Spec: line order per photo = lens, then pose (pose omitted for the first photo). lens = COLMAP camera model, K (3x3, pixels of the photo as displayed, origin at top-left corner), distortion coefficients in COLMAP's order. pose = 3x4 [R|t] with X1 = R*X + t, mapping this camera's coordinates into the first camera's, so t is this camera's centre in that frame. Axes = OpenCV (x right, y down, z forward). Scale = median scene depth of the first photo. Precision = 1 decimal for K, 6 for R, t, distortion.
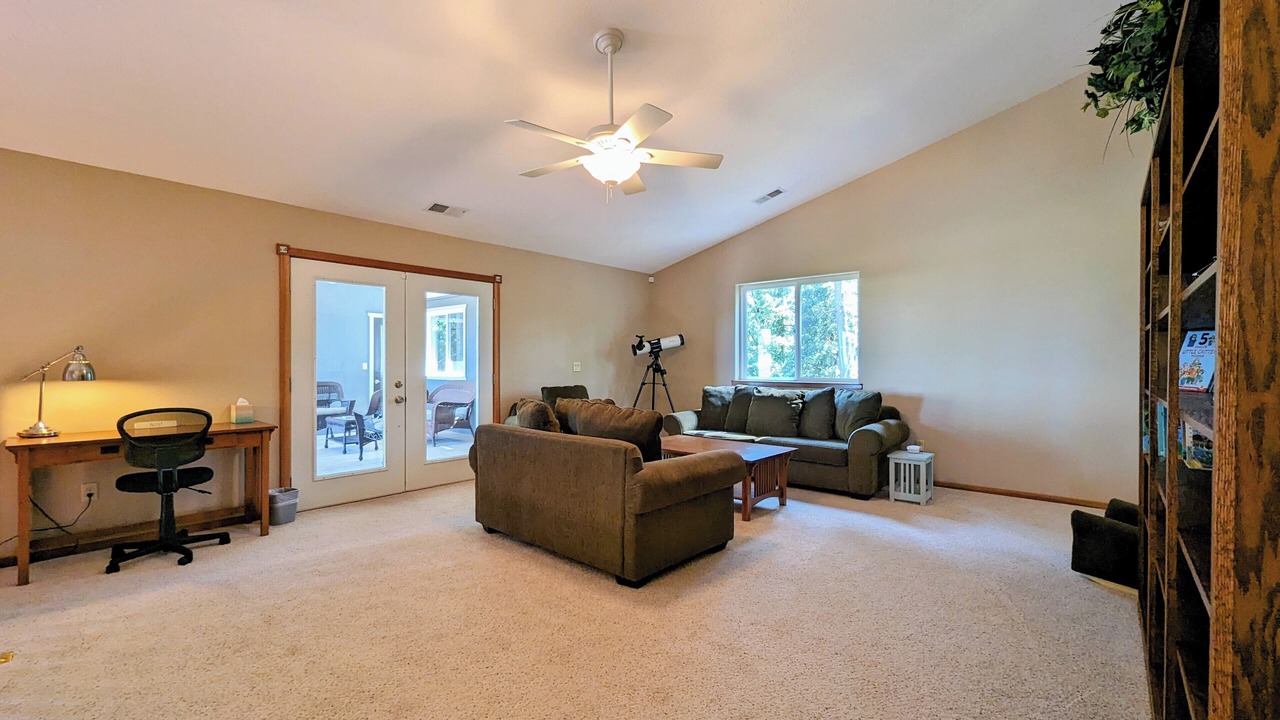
lens RADIAL K [[531.3, 0, 649.5], [0, 531.3, 361.2], [0, 0, 1]] dist [0.003548, -0.000690]
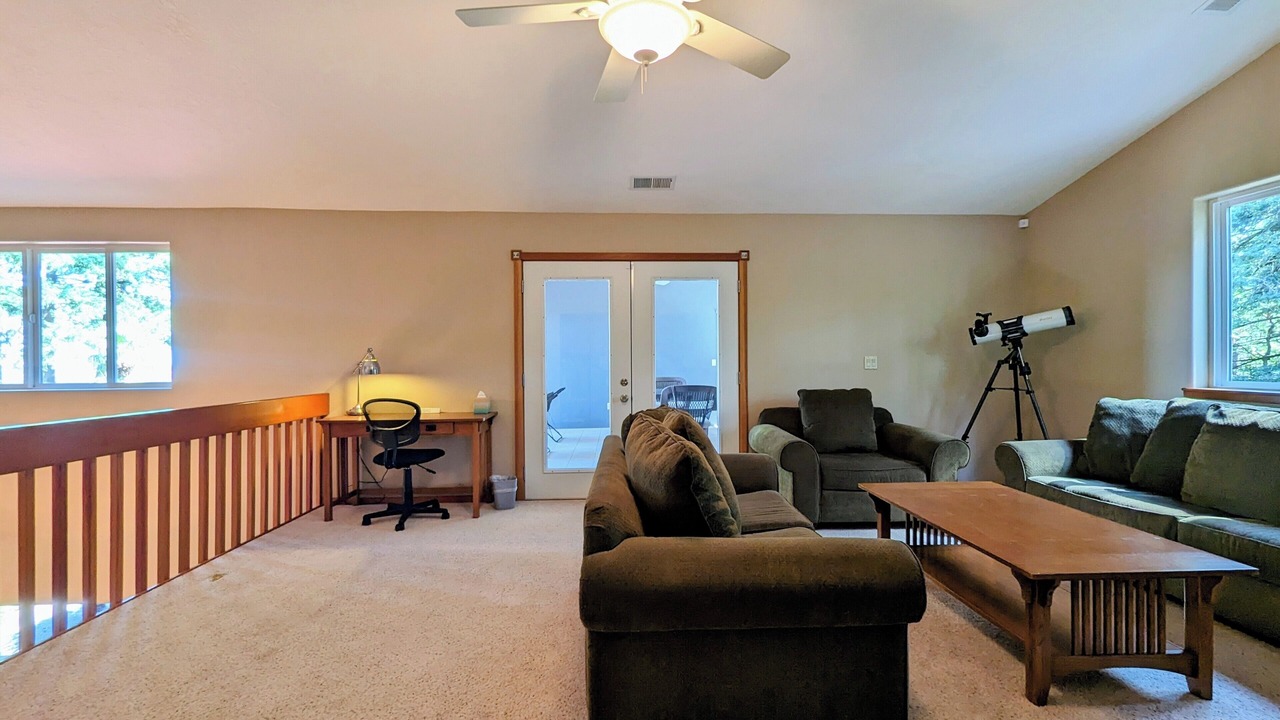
lens RADIAL K [[531.3, 0, 646.3], [0, 531.3, 365.0], [0, 0, 1]] dist [0.003548, -0.000690]
pose [[0.691013, -0.000222, -0.722843, 0.200575], [0.010283, 0.999902, 0.009524, 0.004214], [0.722770, -0.014014, 0.690947, 0.324157]]
